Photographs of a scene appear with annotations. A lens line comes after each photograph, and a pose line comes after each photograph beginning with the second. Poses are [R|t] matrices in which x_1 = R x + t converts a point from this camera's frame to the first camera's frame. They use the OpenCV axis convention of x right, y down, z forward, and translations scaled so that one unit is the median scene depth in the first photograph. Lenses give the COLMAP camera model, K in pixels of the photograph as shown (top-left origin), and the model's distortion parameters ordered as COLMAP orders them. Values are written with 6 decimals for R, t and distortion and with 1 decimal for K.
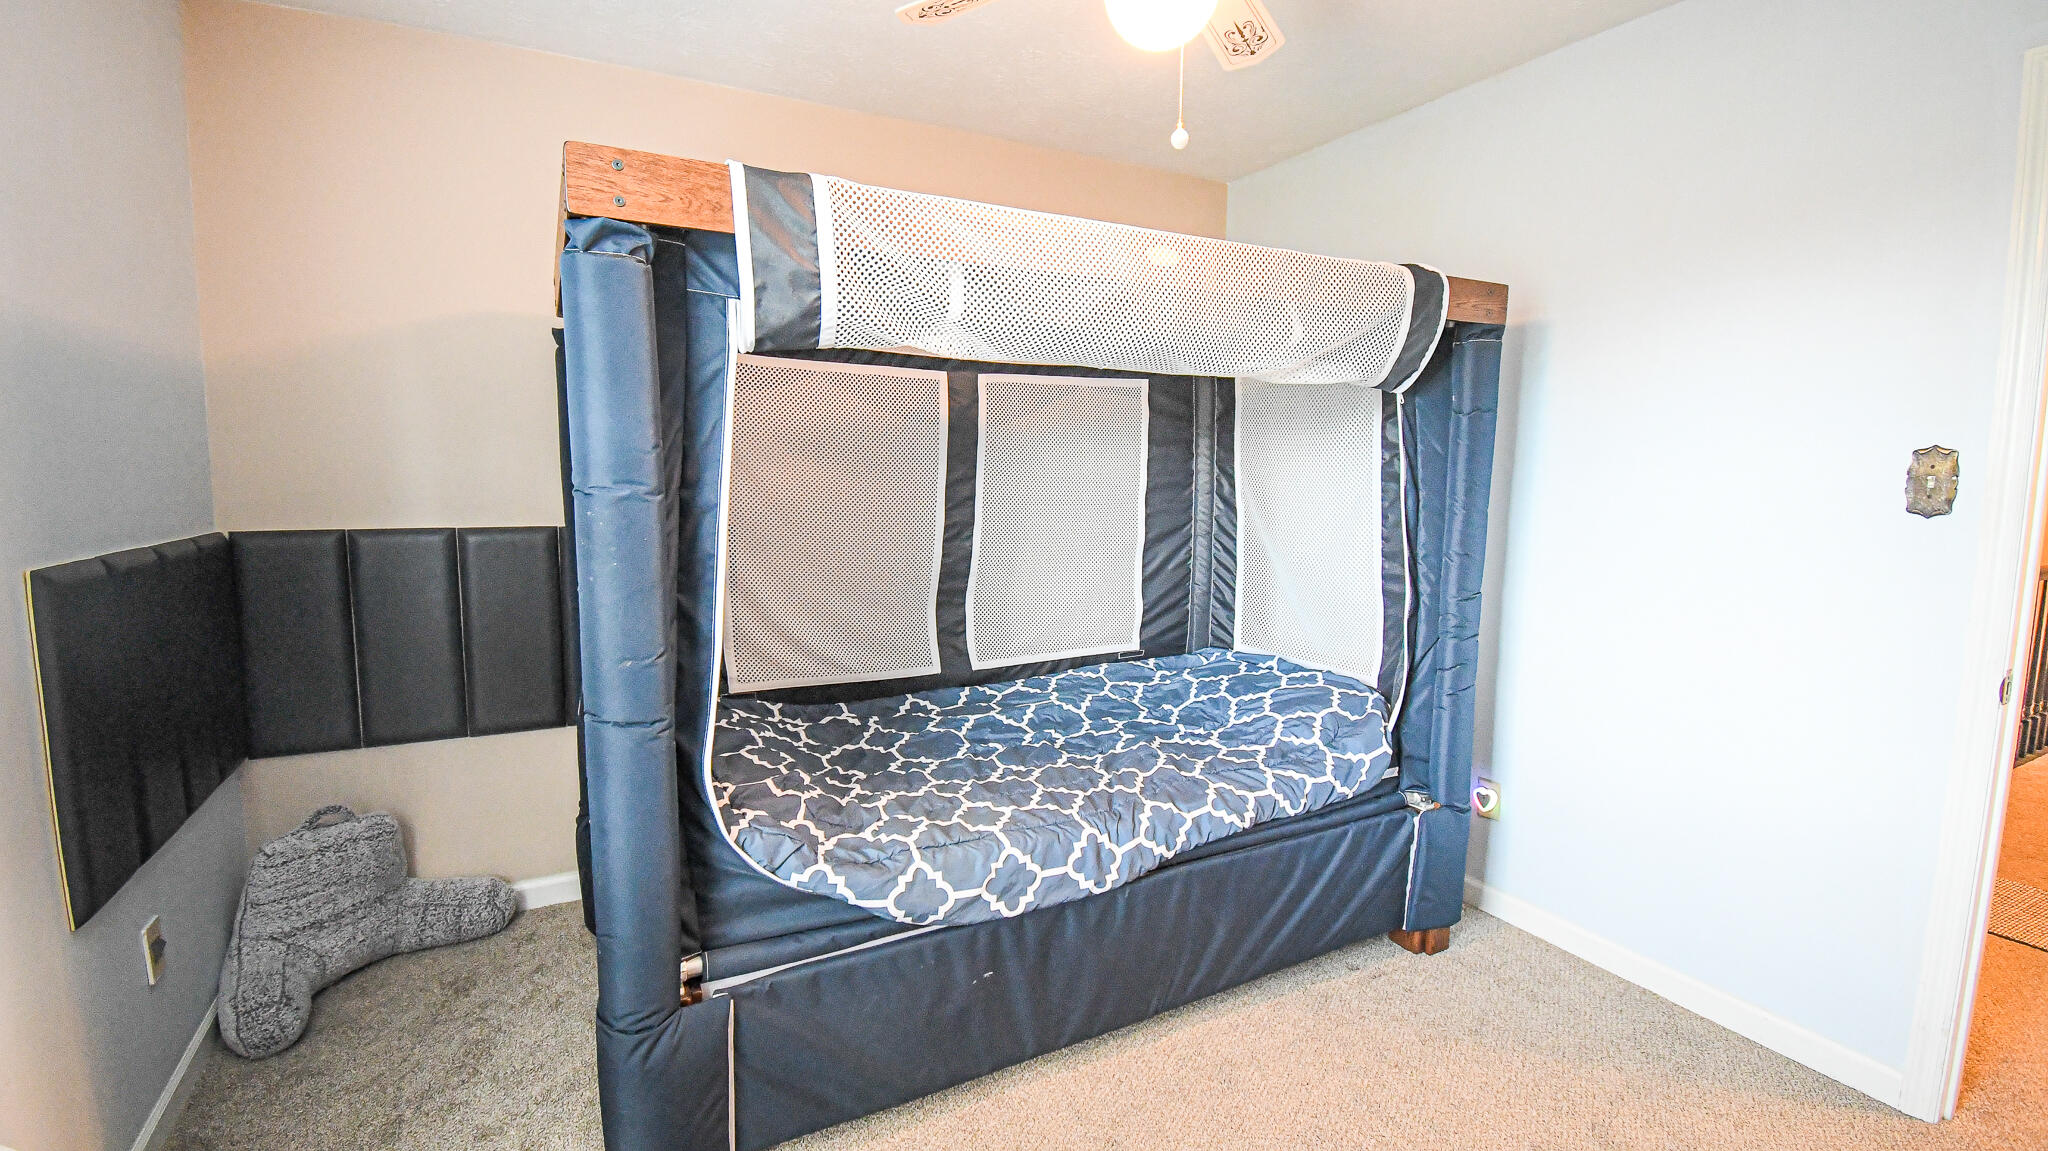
lens RADIAL K [[899.8, 0, 1011.3], [0, 899.8, 571.1], [0, 0, 1]] dist [0.022366, -0.025550]
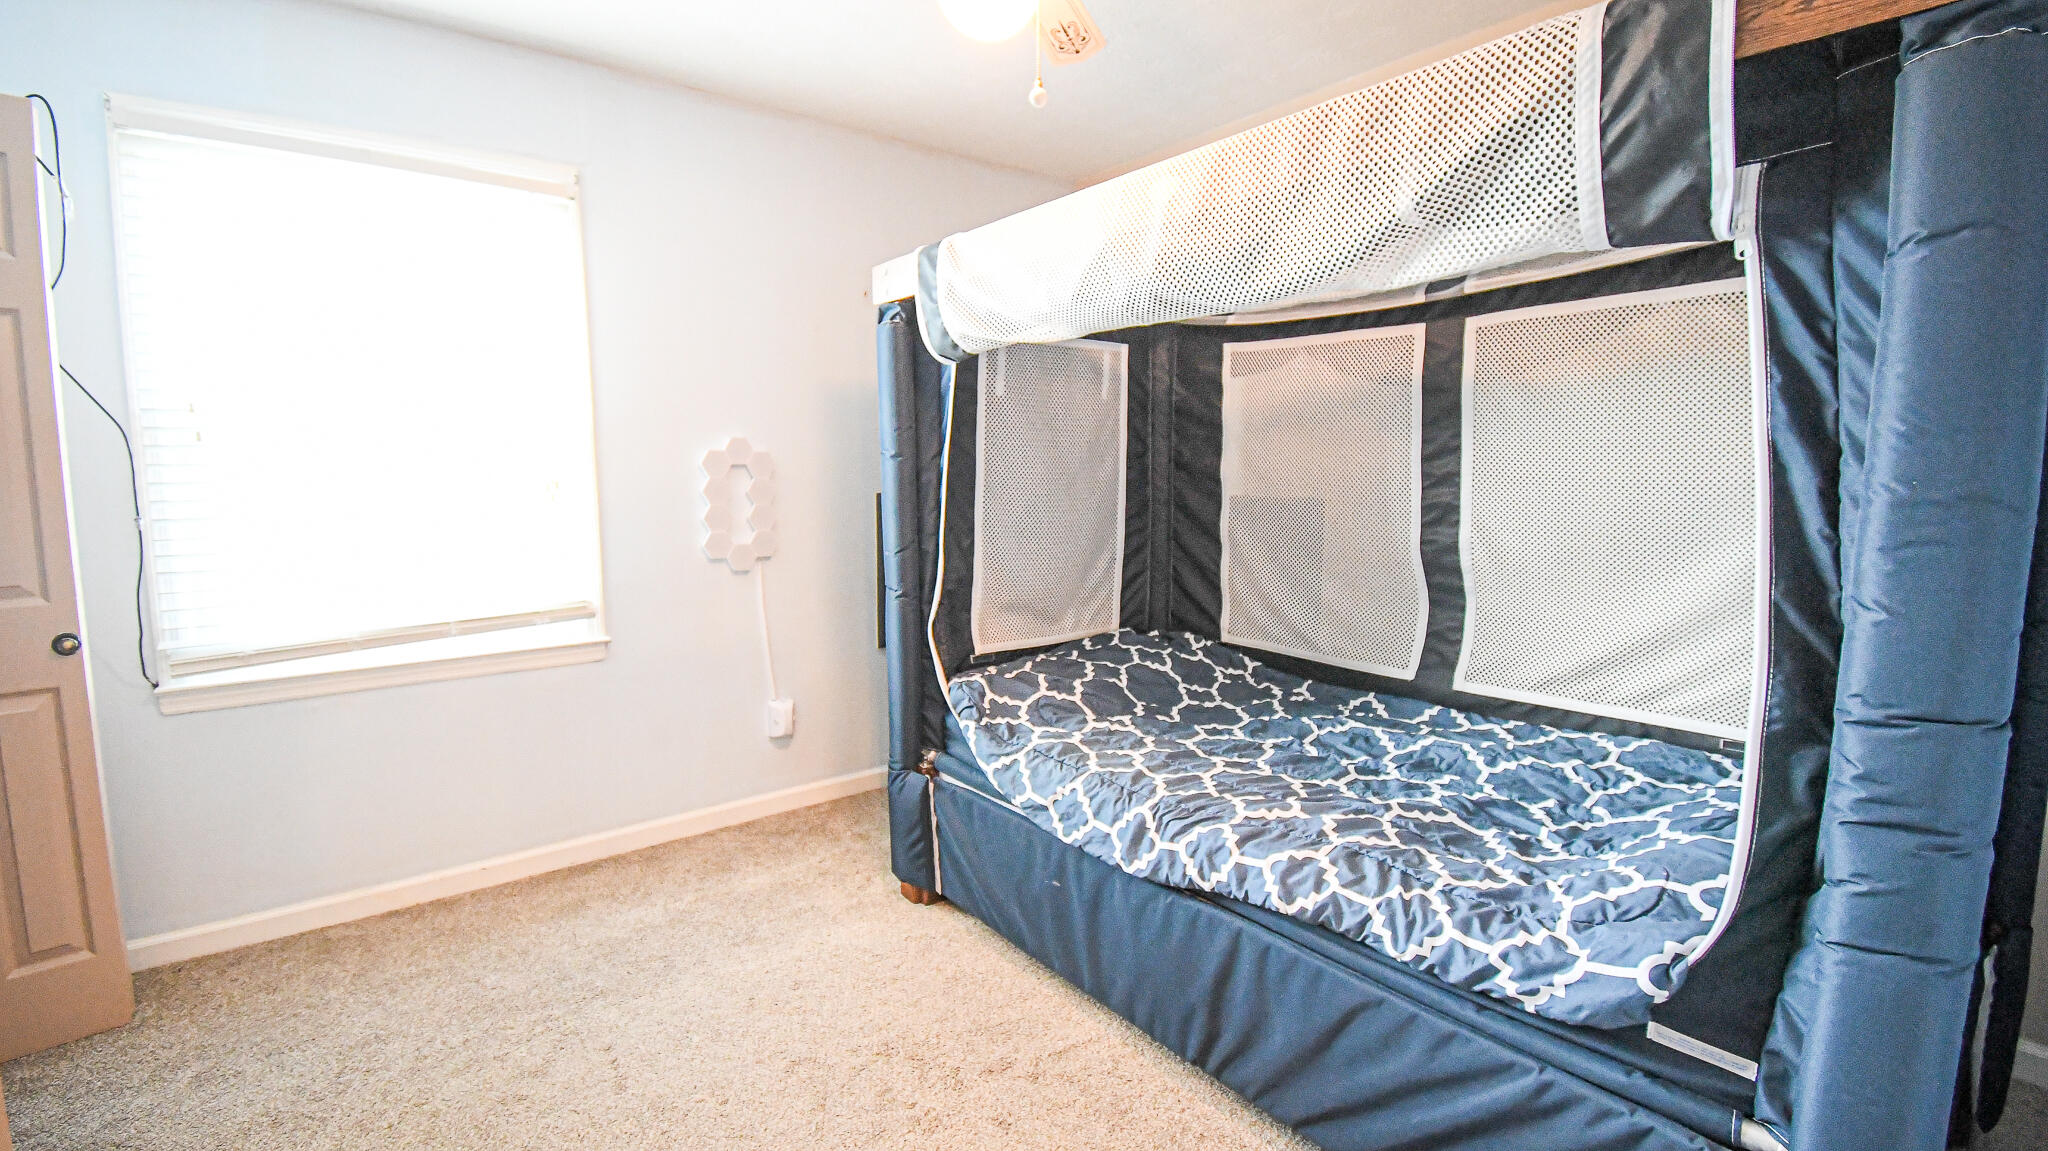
lens RADIAL K [[899.8, 0, 1011.3], [0, 899.8, 571.1], [0, 0, 1]] dist [0.022366, -0.025550]
pose [[0.182468, 0.111491, -0.976870, 0.852549], [-0.111475, 0.989489, 0.092109, -0.031997], [0.976872, 0.092089, 0.192979, 0.574950]]
